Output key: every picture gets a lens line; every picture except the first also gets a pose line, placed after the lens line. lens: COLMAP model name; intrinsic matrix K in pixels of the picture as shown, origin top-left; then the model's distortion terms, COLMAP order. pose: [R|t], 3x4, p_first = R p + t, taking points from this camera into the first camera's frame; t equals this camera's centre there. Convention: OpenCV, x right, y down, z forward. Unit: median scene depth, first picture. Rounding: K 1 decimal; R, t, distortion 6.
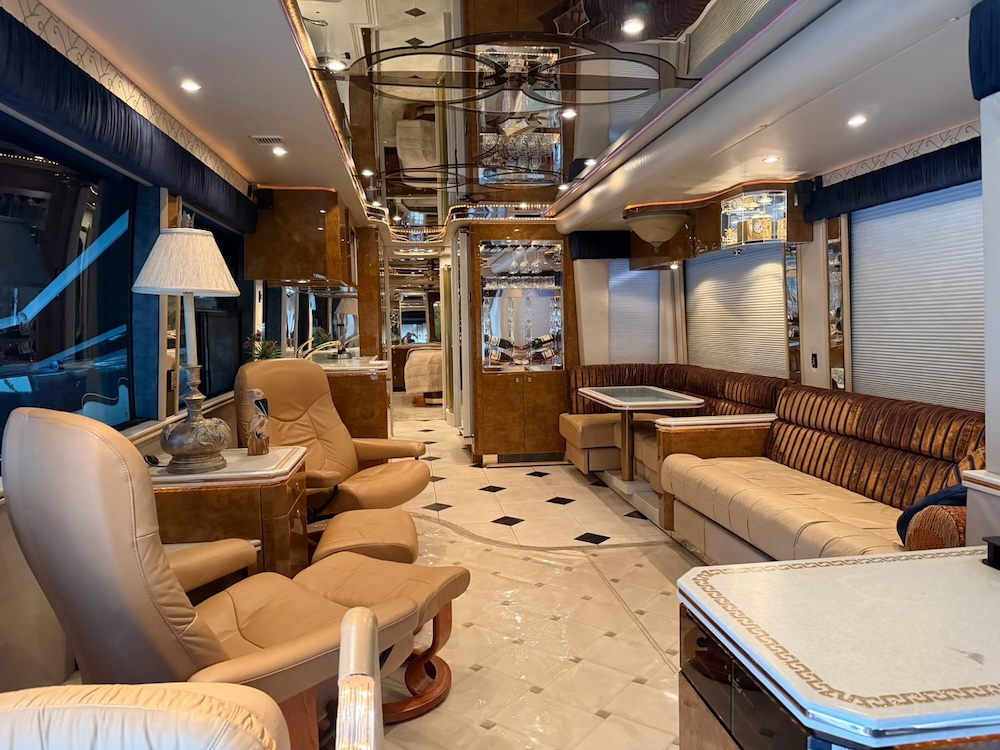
lens RADIAL K [[699.5, 0, 499.9], [0, 699.5, 377.1], [0, 0, 1]] dist [0.115038, -0.200830]
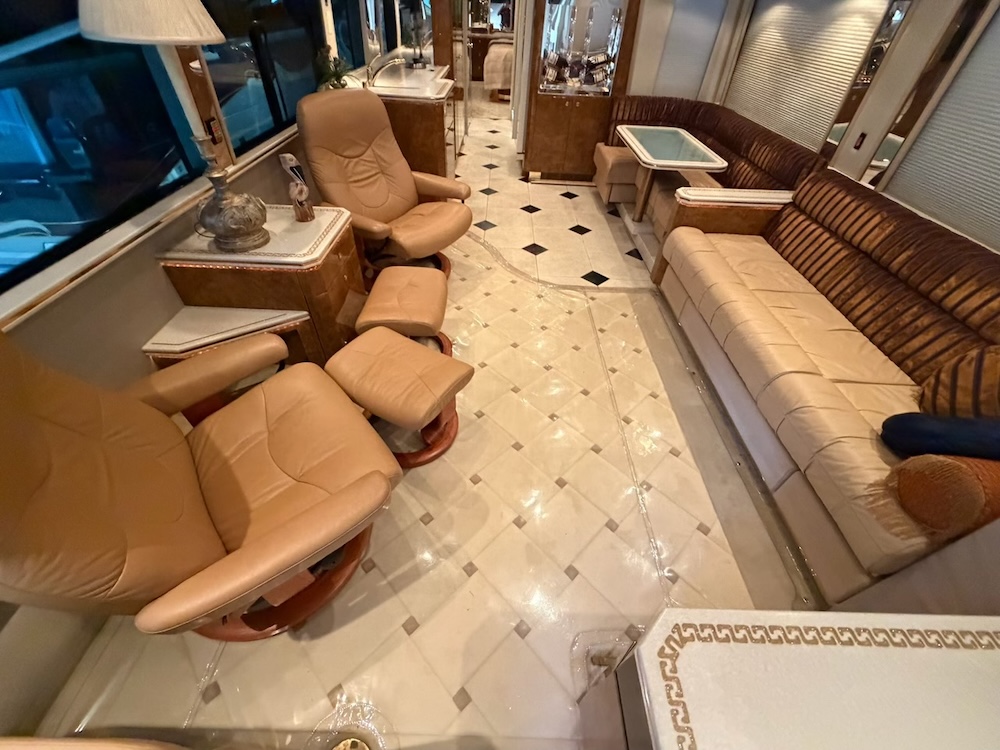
lens RADIAL K [[399.2, 0, 495.3], [0, 399.2, 375.8], [0, 0, 1]] dist [0.000526, 0.000096]
pose [[0.987562, 0.141500, -0.068546, 0.025452], [-0.066521, 0.771050, 0.633291, -0.089533], [0.142463, -0.620854, 0.770872, 0.296995]]
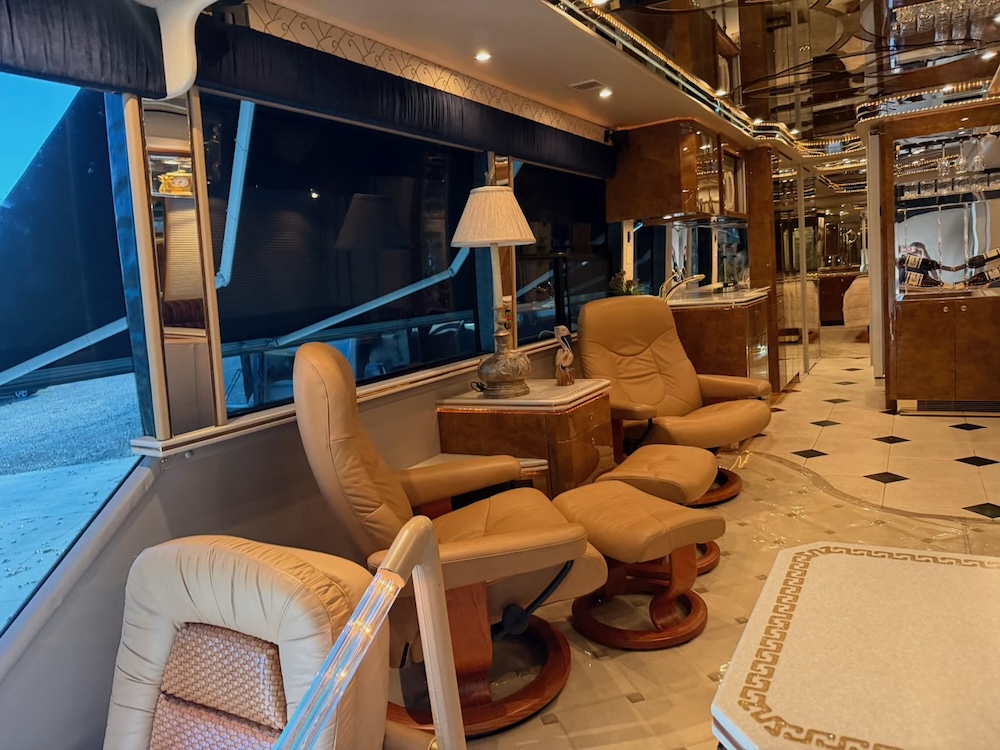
lens RADIAL K [[702.6, 0, 501.8], [0, 702.6, 369.1], [0, 0, 1]] dist [0.074761, -0.107372]
pose [[0.793077, 0.023774, -0.608657, 0.180838], [0.025056, 0.997119, 0.071595, 0.002576], [0.608606, -0.072031, 0.790197, 0.059047]]
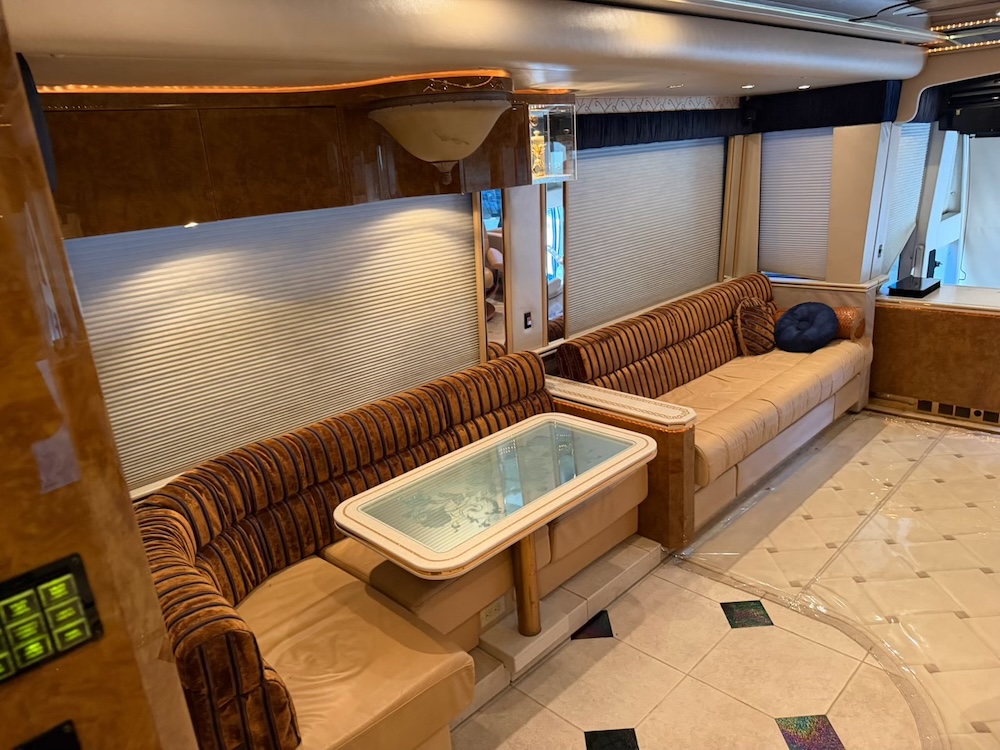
lens RADIAL K [[704.3, 0, 513.1], [0, 704.3, 374.0], [0, 0, 1]] dist [0.074103, -0.100289]
pose [[-0.616849, -0.177702, 0.766759, -0.219608], [0.145609, 0.931600, 0.333046, -0.251772], [-0.773495, 0.317086, -0.548782, 1.508775]]
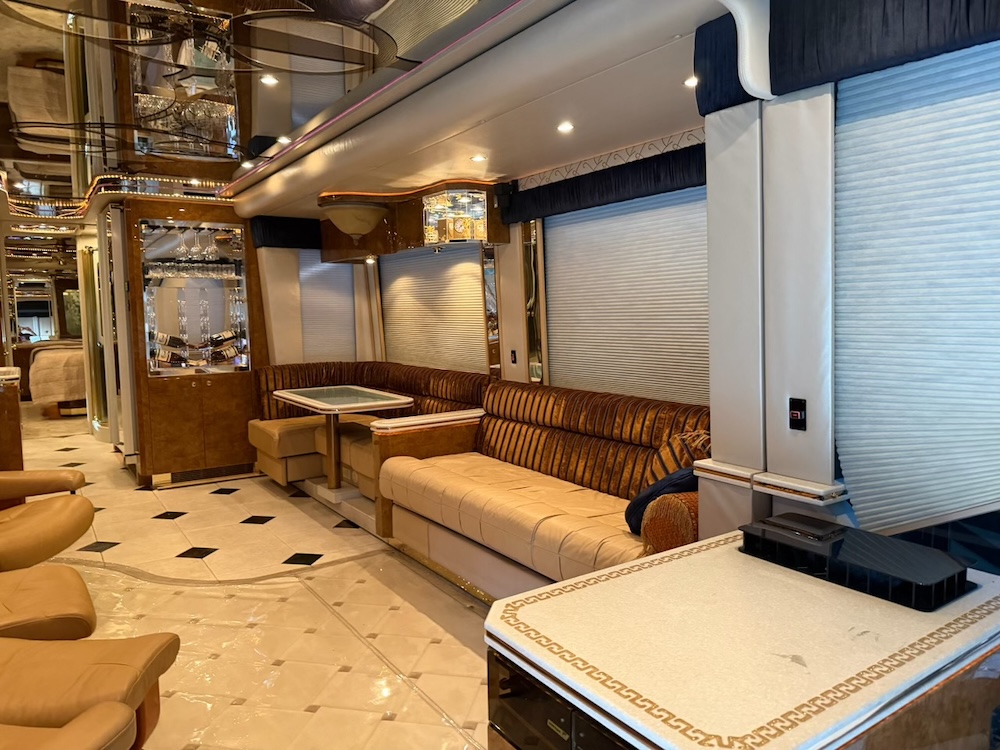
lens RADIAL K [[699.5, 0, 499.9], [0, 699.5, 377.1], [0, 0, 1]] dist [0.115038, -0.200830]
pose [[0.894513, -0.035303, 0.445646, -0.040401], [0.031293, 0.999376, 0.016356, -0.010556], [-0.445945, -0.000685, 0.895060, 0.077731]]
